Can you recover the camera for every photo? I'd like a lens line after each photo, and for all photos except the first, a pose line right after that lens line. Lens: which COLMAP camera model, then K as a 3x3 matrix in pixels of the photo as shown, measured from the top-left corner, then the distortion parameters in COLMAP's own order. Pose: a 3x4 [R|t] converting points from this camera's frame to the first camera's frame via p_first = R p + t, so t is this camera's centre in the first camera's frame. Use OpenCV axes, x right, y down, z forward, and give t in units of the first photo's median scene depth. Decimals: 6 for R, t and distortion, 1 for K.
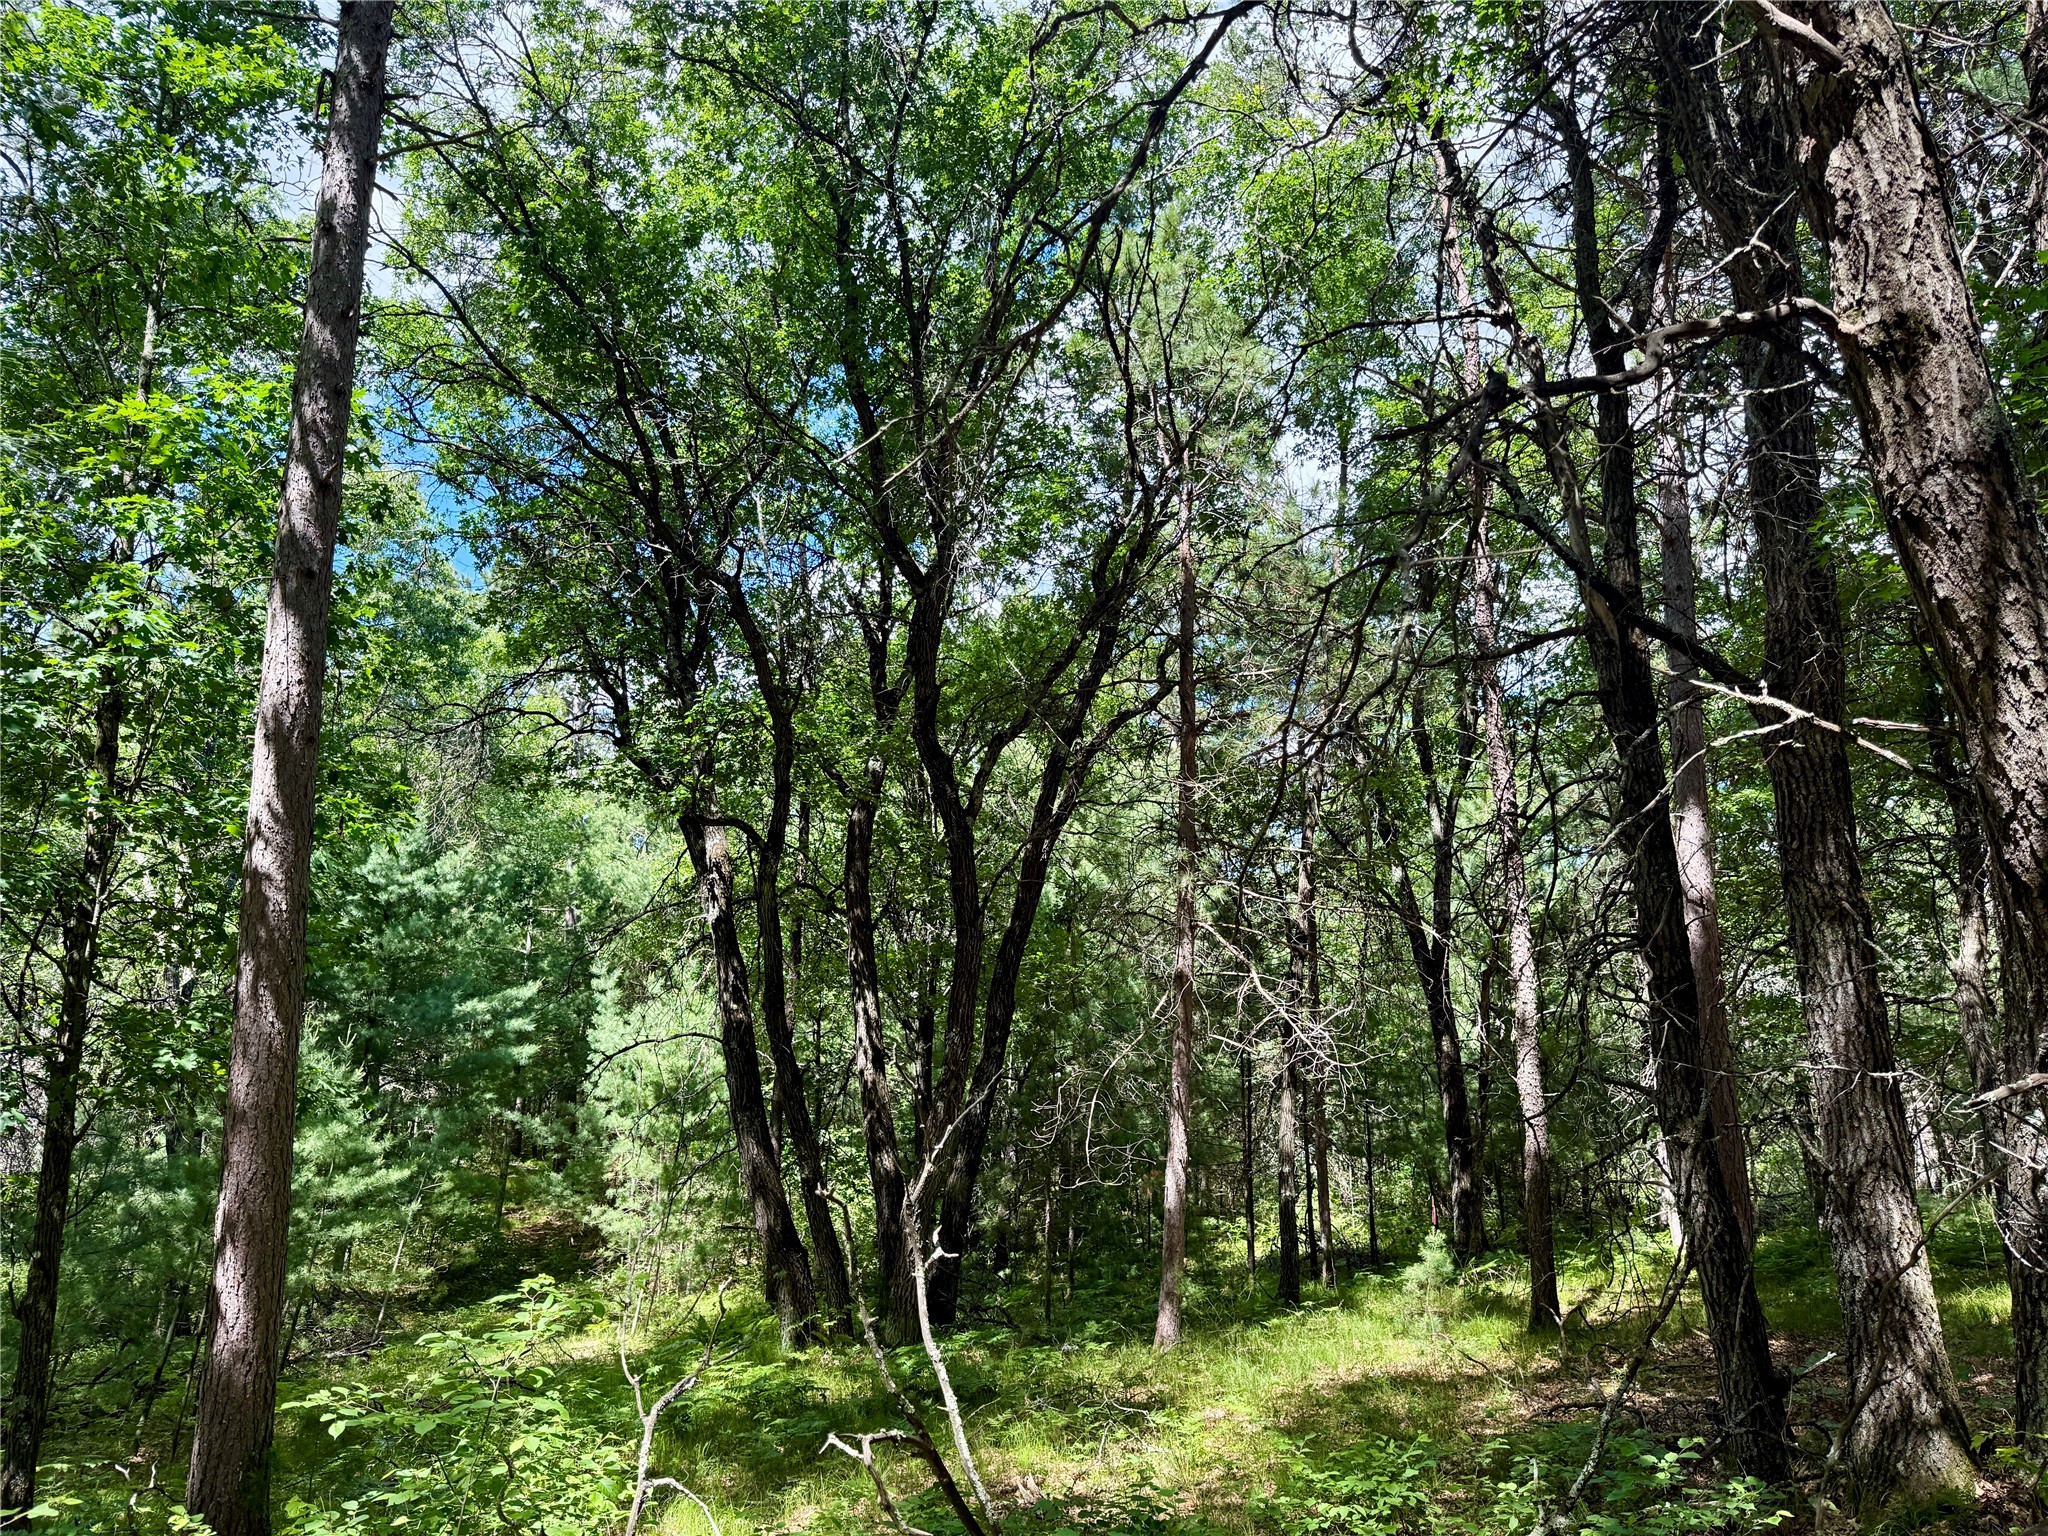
lens RADIAL K [[1400.5, 0, 1024.0], [0, 1400.5, 768.0], [0, 0, 1]] dist [0.029855, -0.001456]
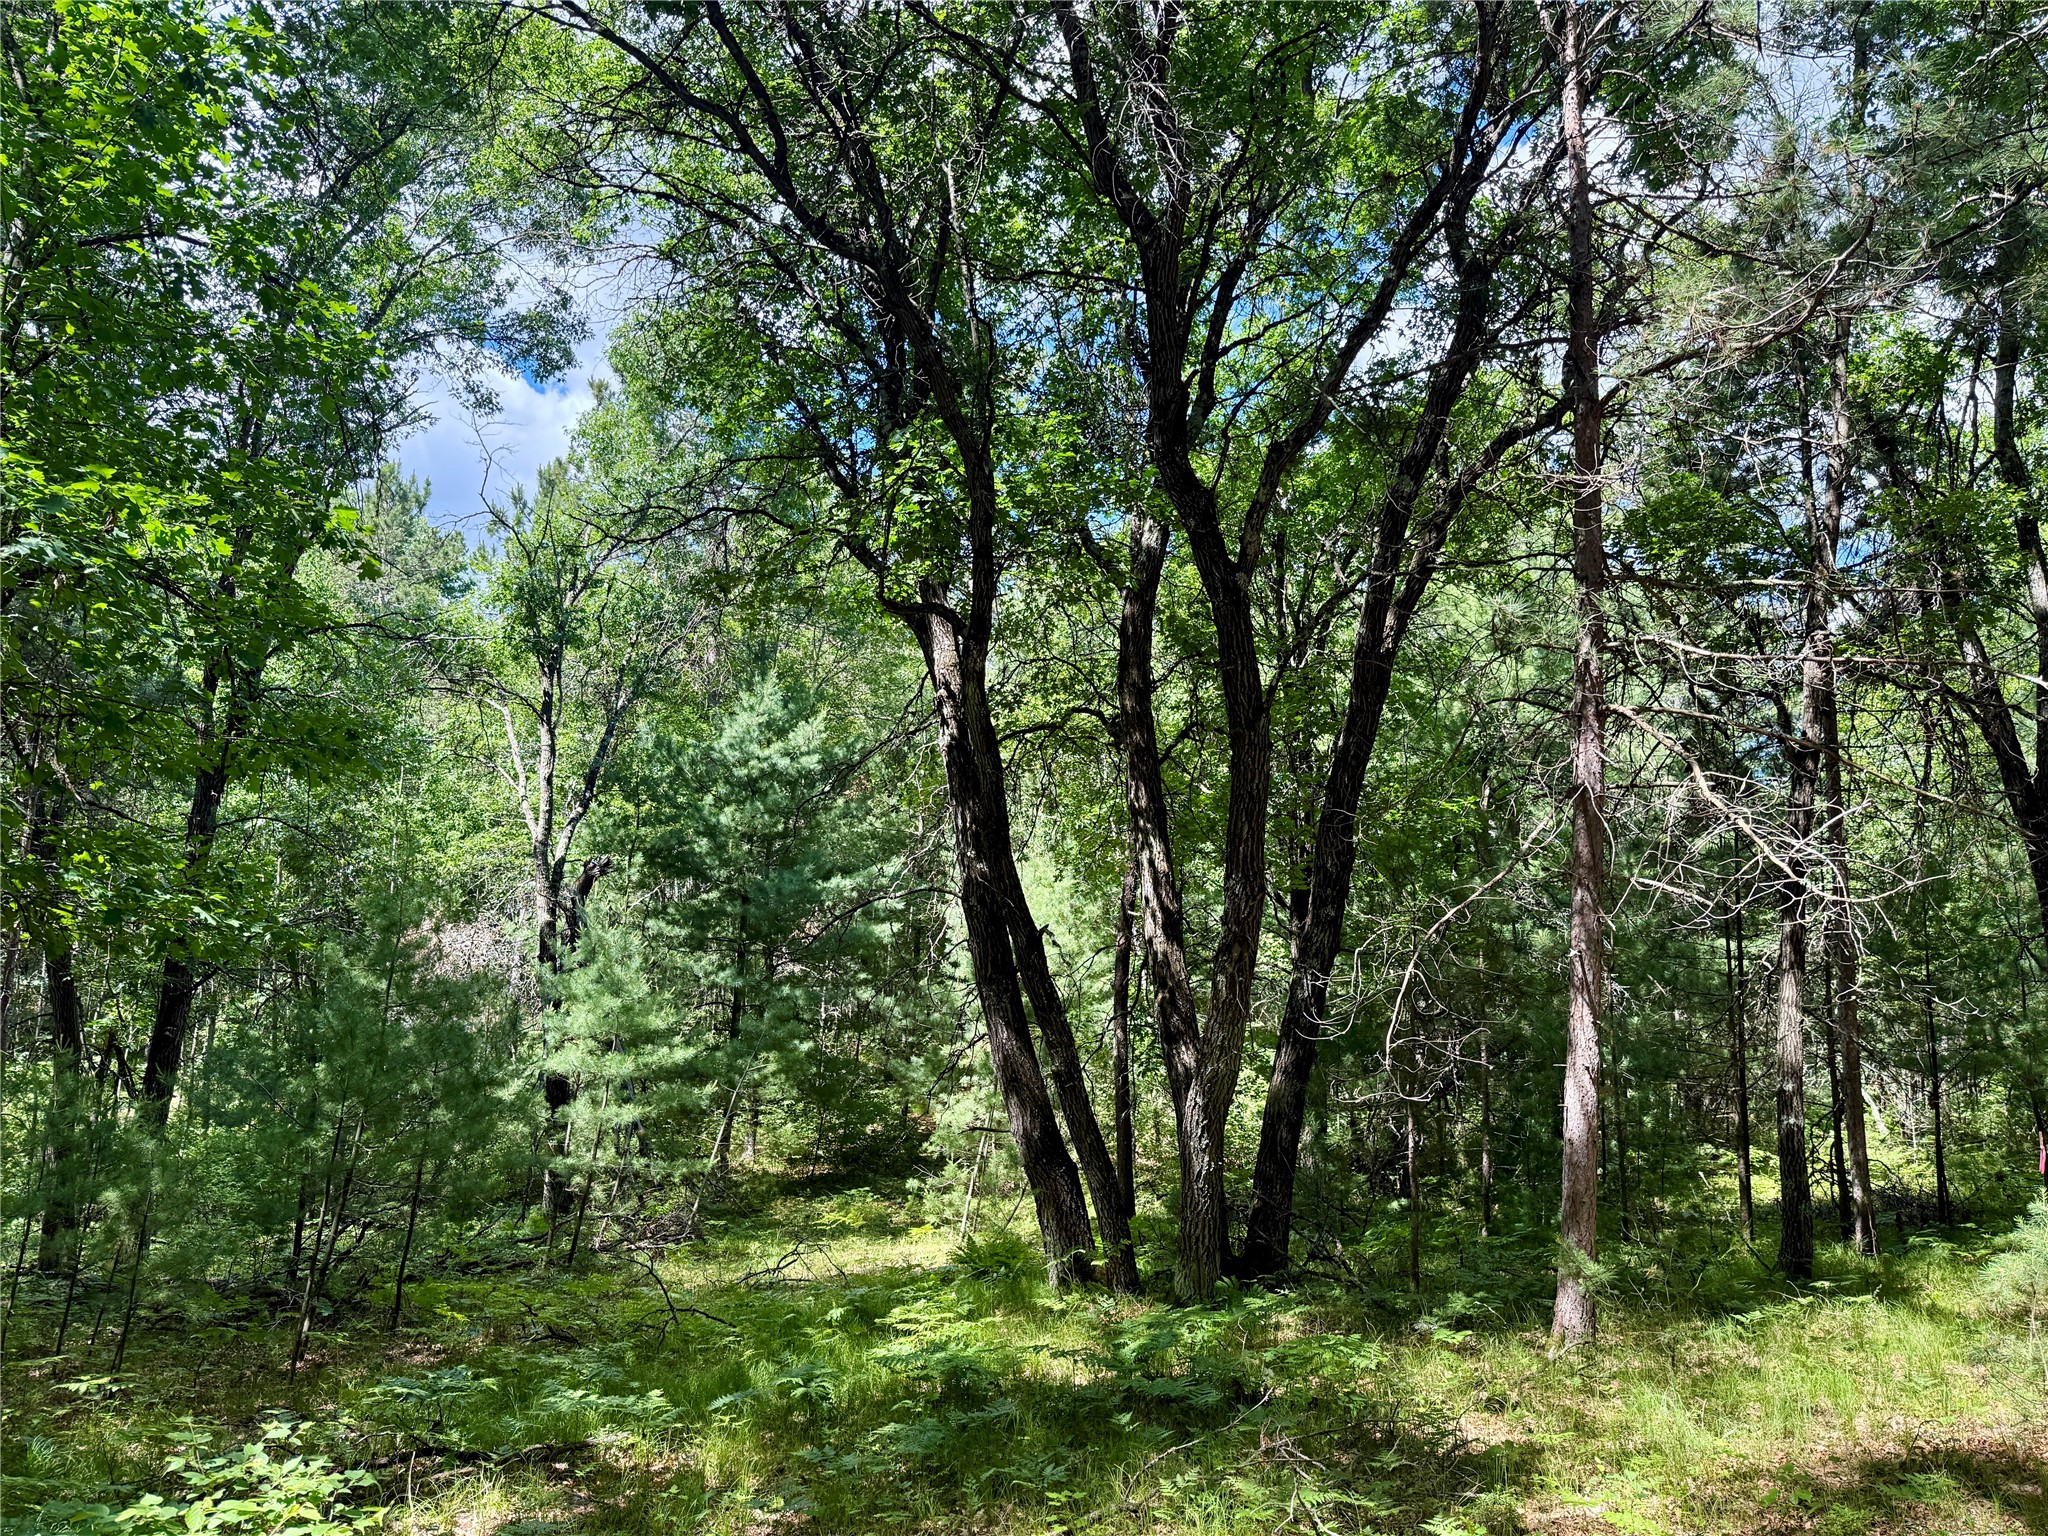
lens RADIAL K [[1400.5, 0, 1024.0], [0, 1400.5, 768.0], [0, 0, 1]] dist [0.029855, -0.001456]
pose [[0.943699, -0.038822, -0.328518, 0.068027], [0.062369, 0.996160, 0.061441, 0.064464], [0.324872, -0.078471, 0.942497, 0.238427]]
